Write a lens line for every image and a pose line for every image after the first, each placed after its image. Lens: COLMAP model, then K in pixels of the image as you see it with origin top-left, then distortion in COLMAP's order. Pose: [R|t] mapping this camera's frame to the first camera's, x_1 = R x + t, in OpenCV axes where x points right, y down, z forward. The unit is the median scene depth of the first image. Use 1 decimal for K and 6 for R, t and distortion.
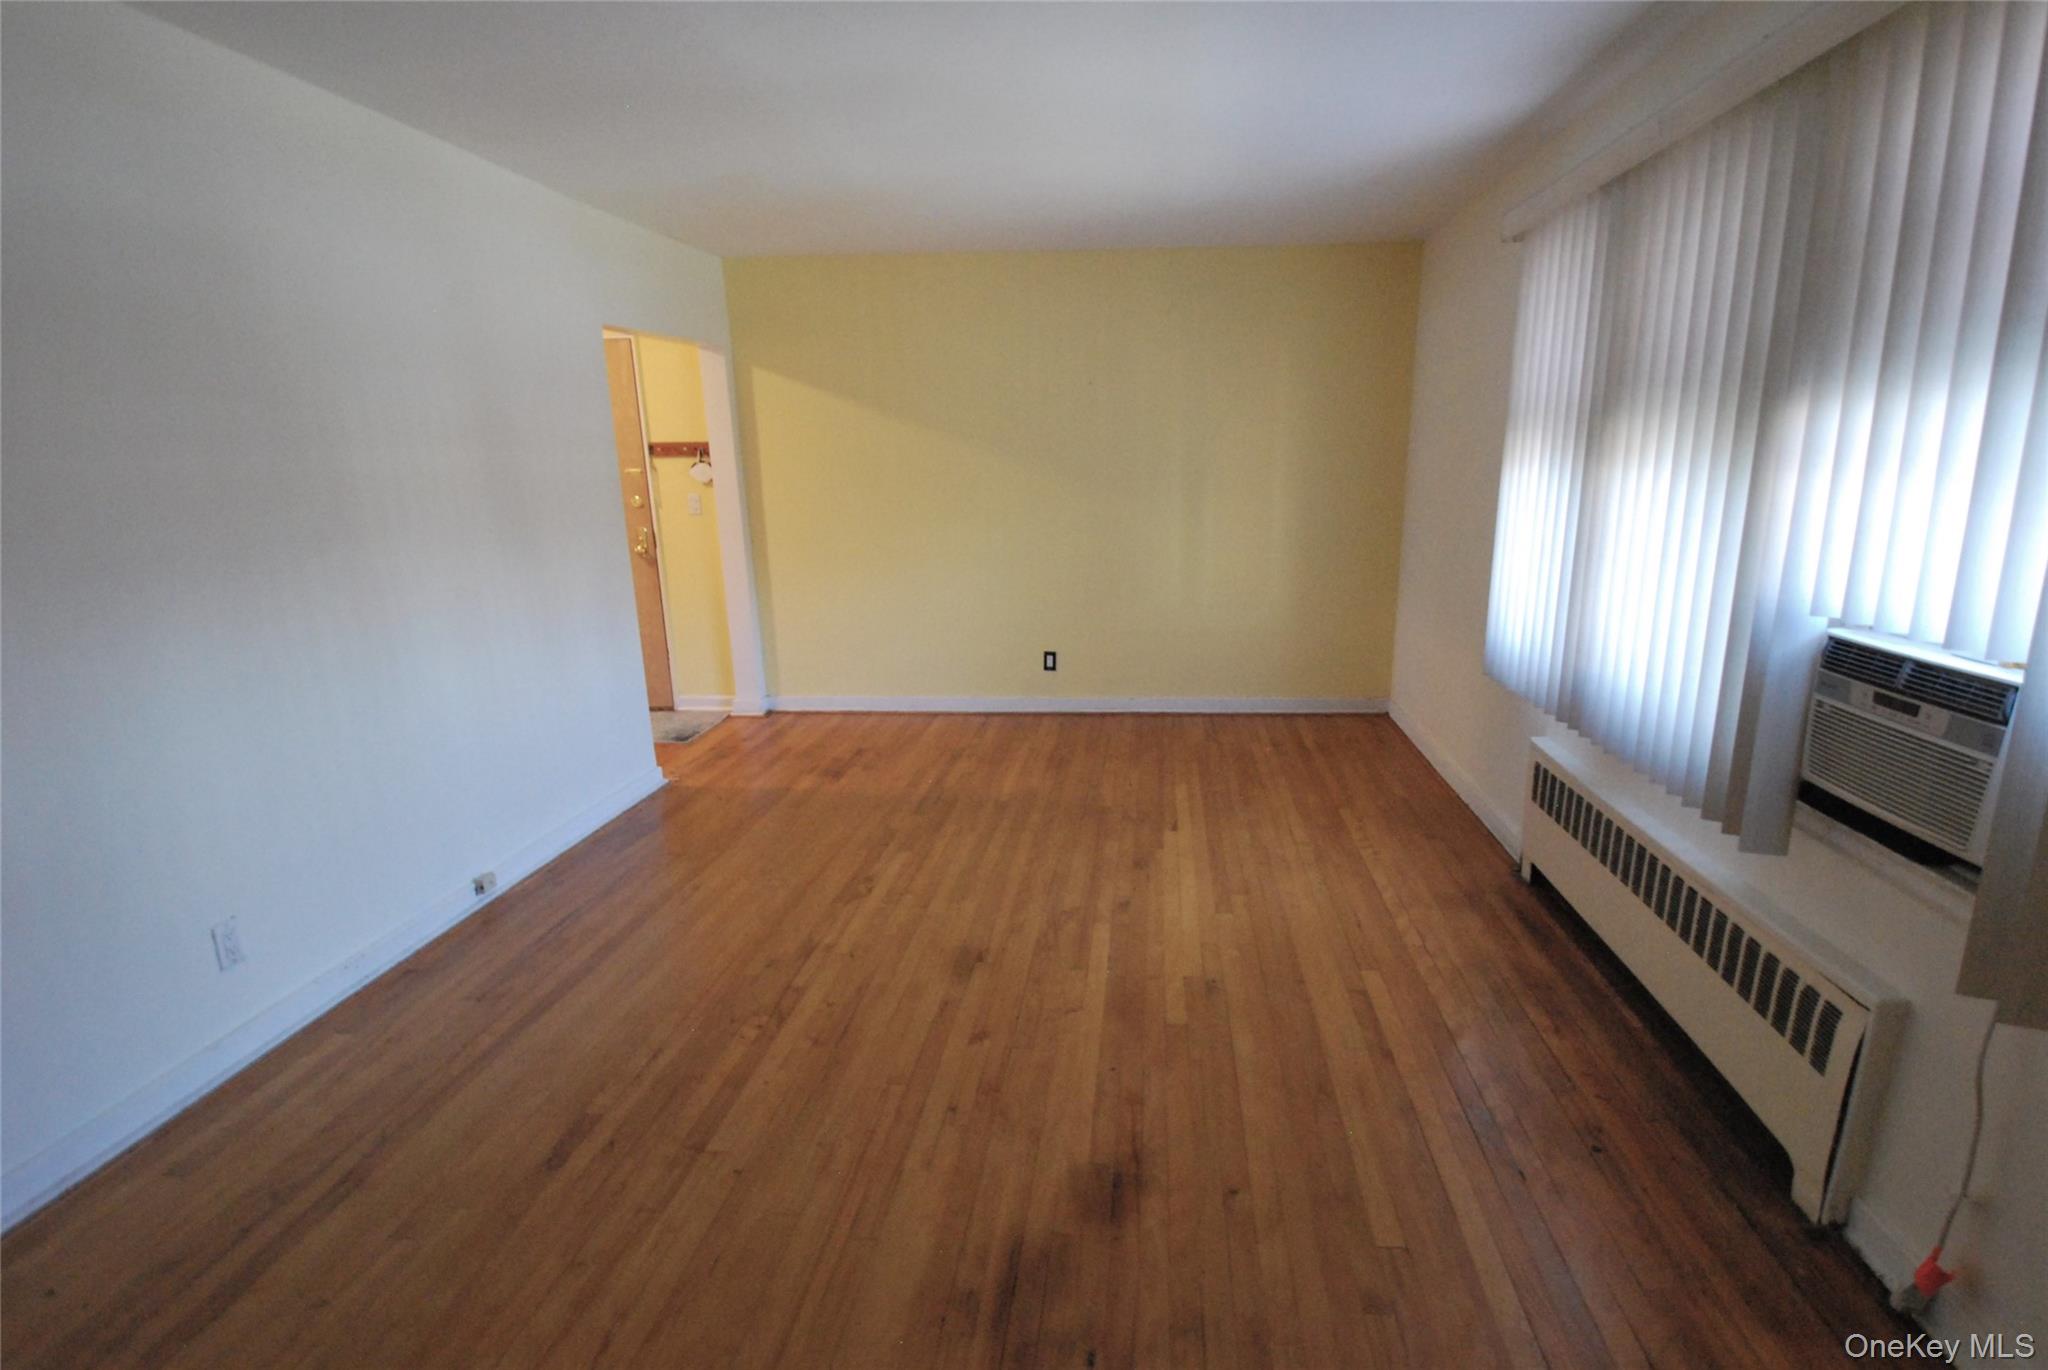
lens RADIAL K [[947.5, 0, 1057.2], [0, 947.5, 683.0], [0, 0, 1]] dist [0.027414, -0.032003]
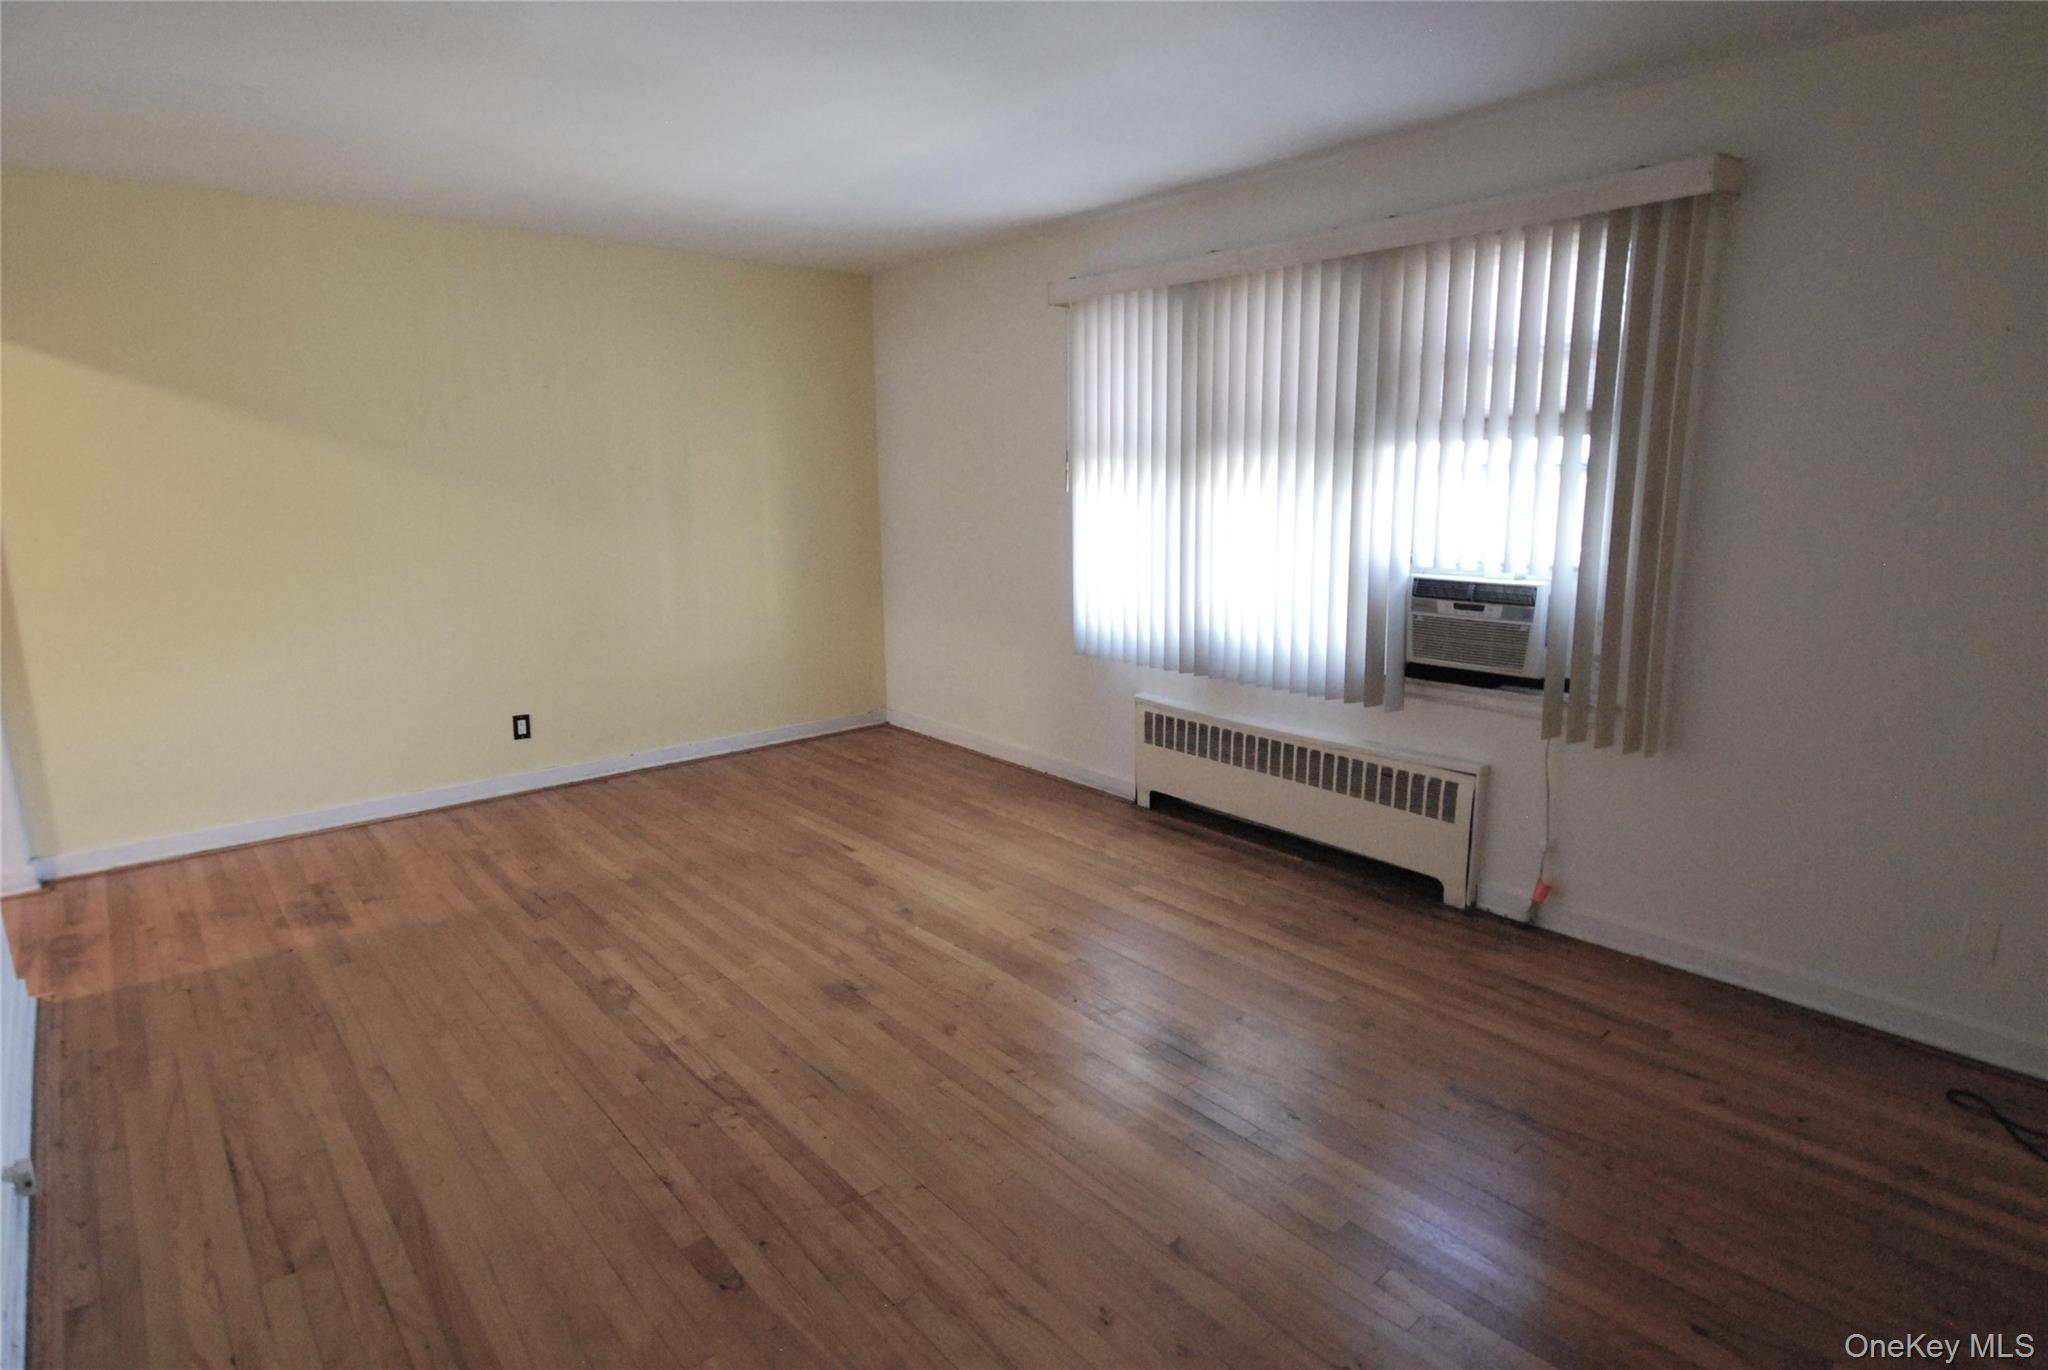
lens RADIAL K [[1121.2, 0, 1070.4], [0, 1121.2, 690.9], [0, 0, 1]] dist [-0.000191, -0.000557]
pose [[0.685228, -0.134776, 0.715750, -0.685976], [0.166144, 0.985744, 0.026556, -0.002482], [-0.709125, 0.100720, 0.697852, 0.011842]]
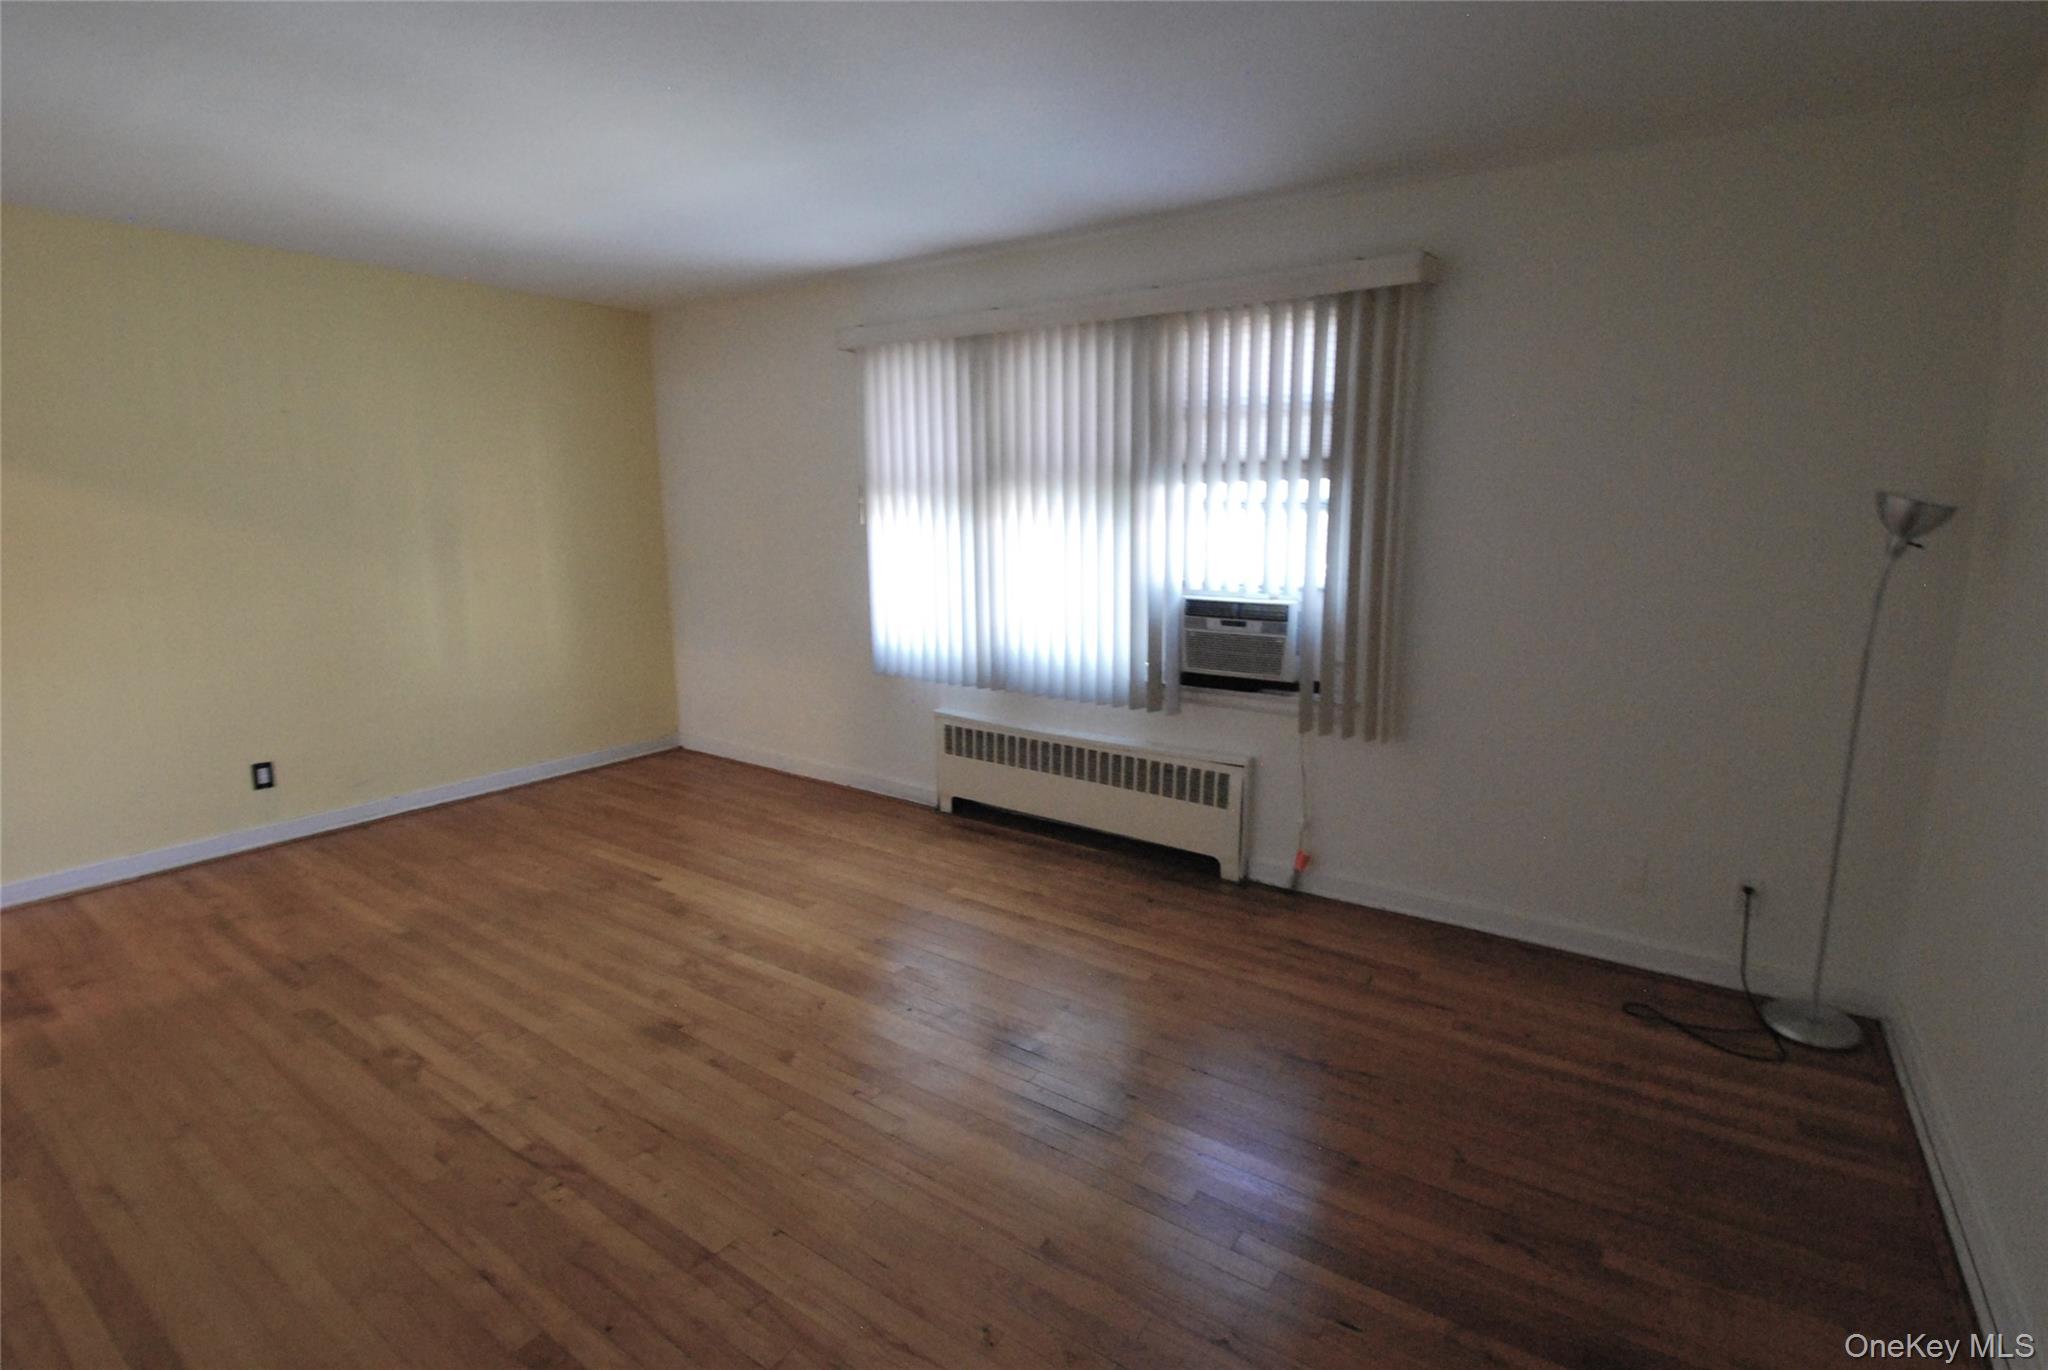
lens RADIAL K [[968.9, 0, 1110.2], [0, 968.9, 672.4], [0, 0, 1]] dist [0.020251, -0.035438]
pose [[0.458104, -0.139642, 0.877862, -0.667190], [0.196509, 0.979058, 0.053193, -0.022977], [-0.866905, 0.148140, 0.475951, 0.102622]]
